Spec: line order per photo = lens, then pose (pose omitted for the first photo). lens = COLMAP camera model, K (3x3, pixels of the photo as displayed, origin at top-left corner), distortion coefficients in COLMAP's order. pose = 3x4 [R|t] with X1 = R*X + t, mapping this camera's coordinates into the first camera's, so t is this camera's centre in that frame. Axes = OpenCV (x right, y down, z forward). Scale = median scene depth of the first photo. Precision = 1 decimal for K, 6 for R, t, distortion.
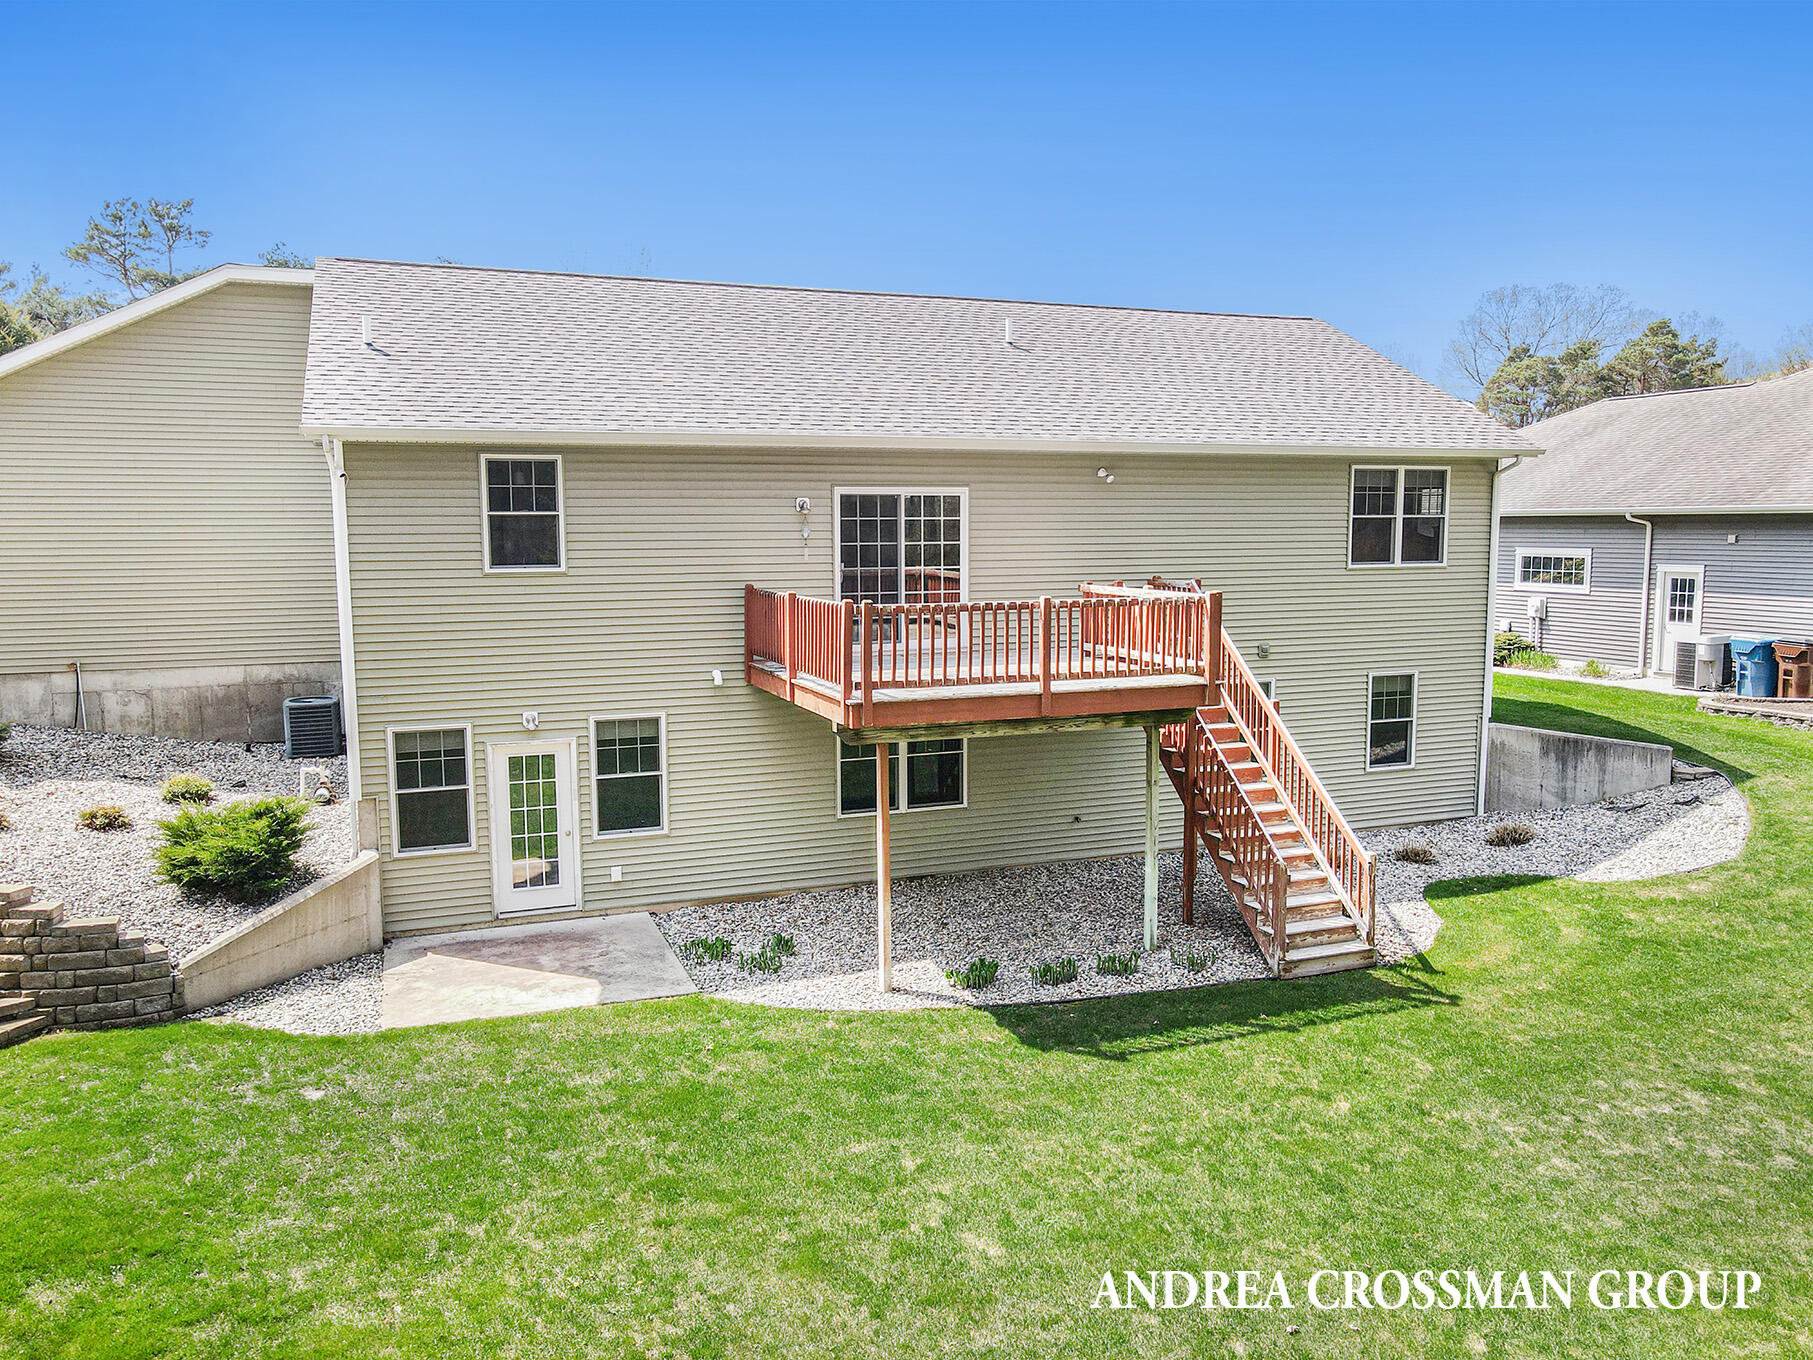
lens RADIAL K [[1177.3, 0, 906.5], [0, 1177.3, 680.0], [0, 0, 1]] dist [0.000874, 0.029069]
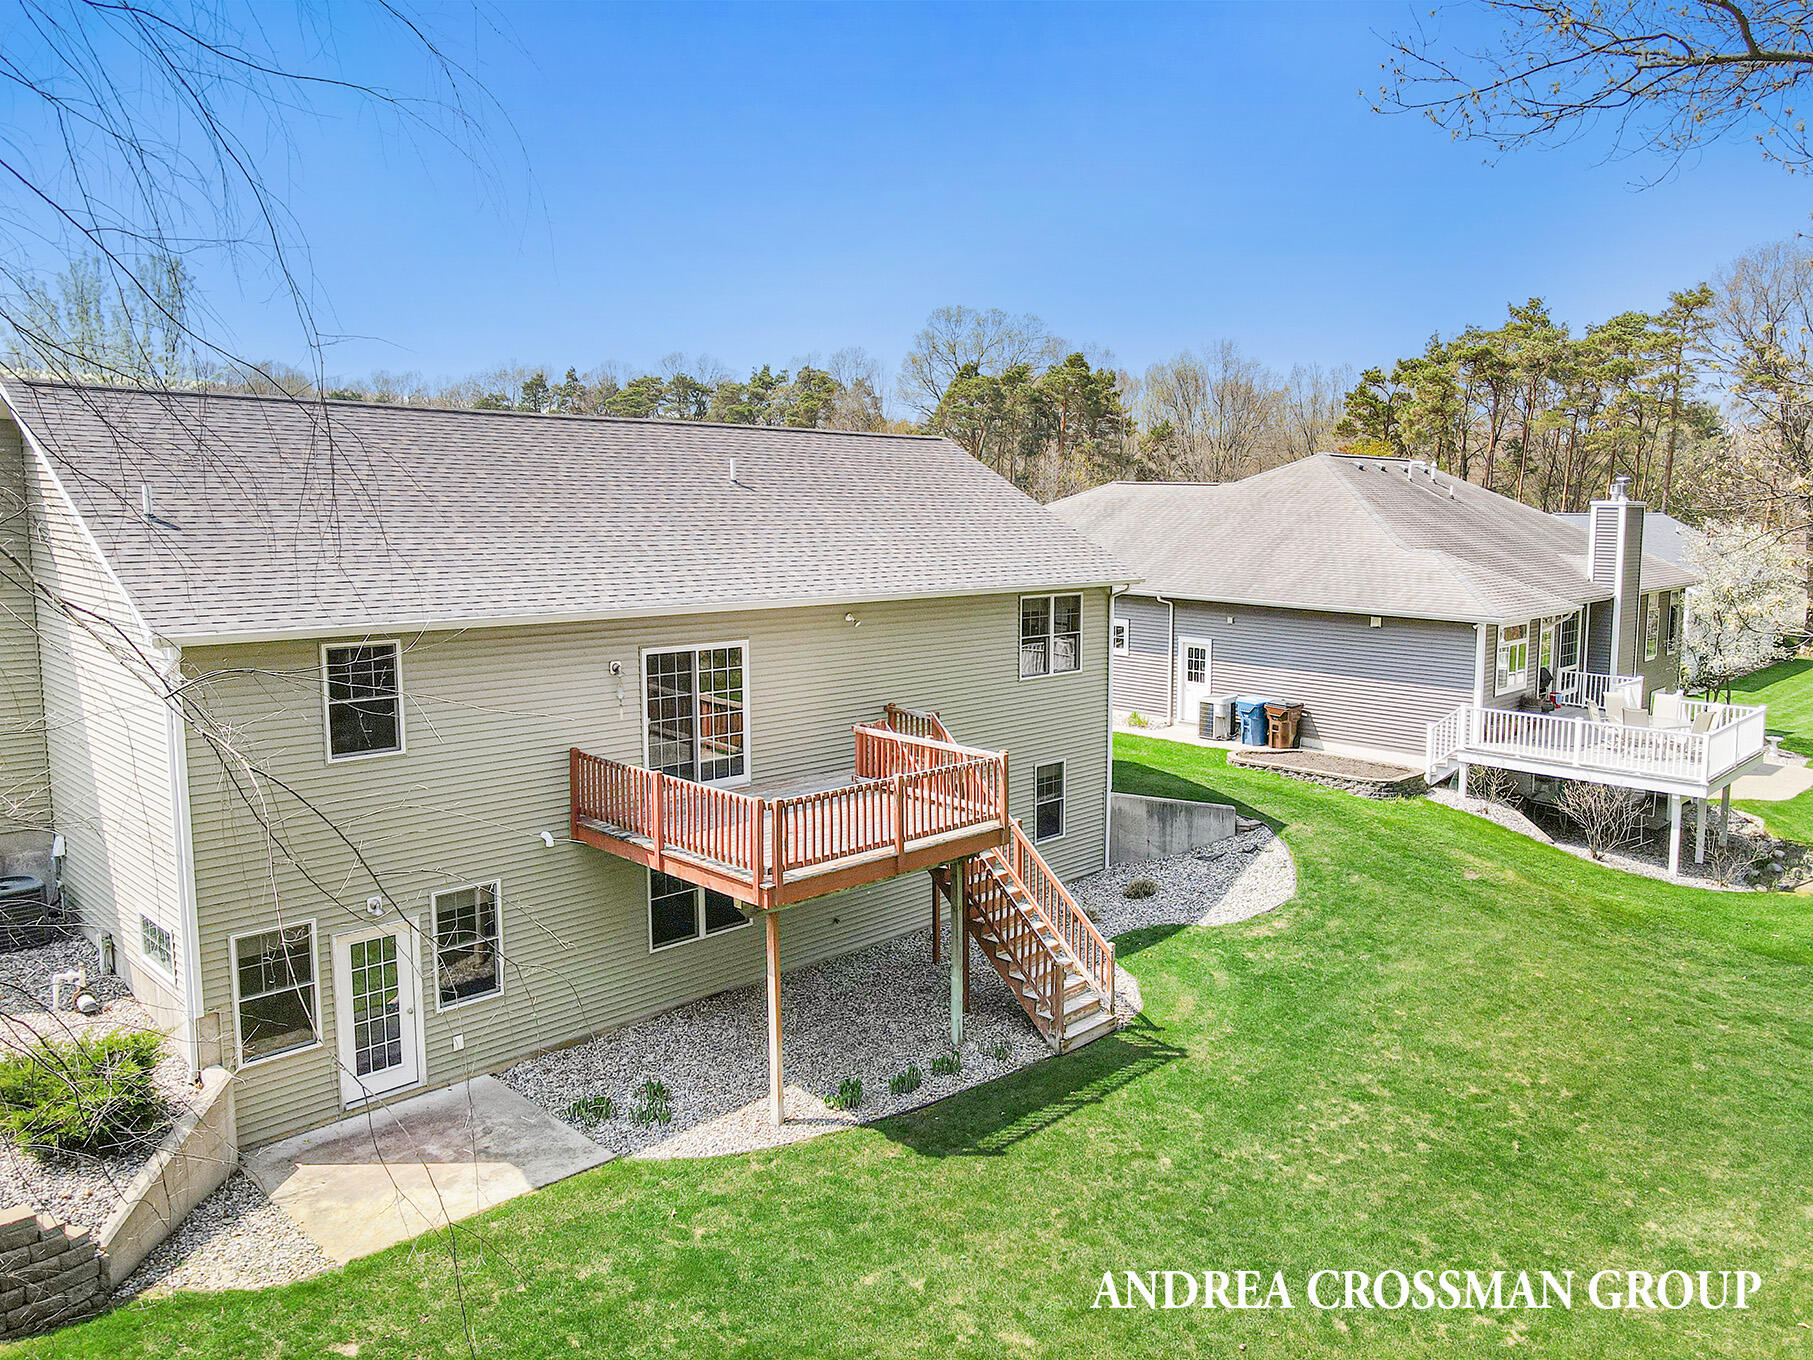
lens RADIAL K [[1177.3, 0, 906.5], [0, 1177.3, 680.0], [0, 0, 1]] dist [0.000874, 0.029069]
pose [[0.918571, -0.032094, 0.393951, -0.297114], [0.033684, 0.999428, 0.002879, -0.146263], [-0.393818, 0.010625, 0.919127, -0.097797]]
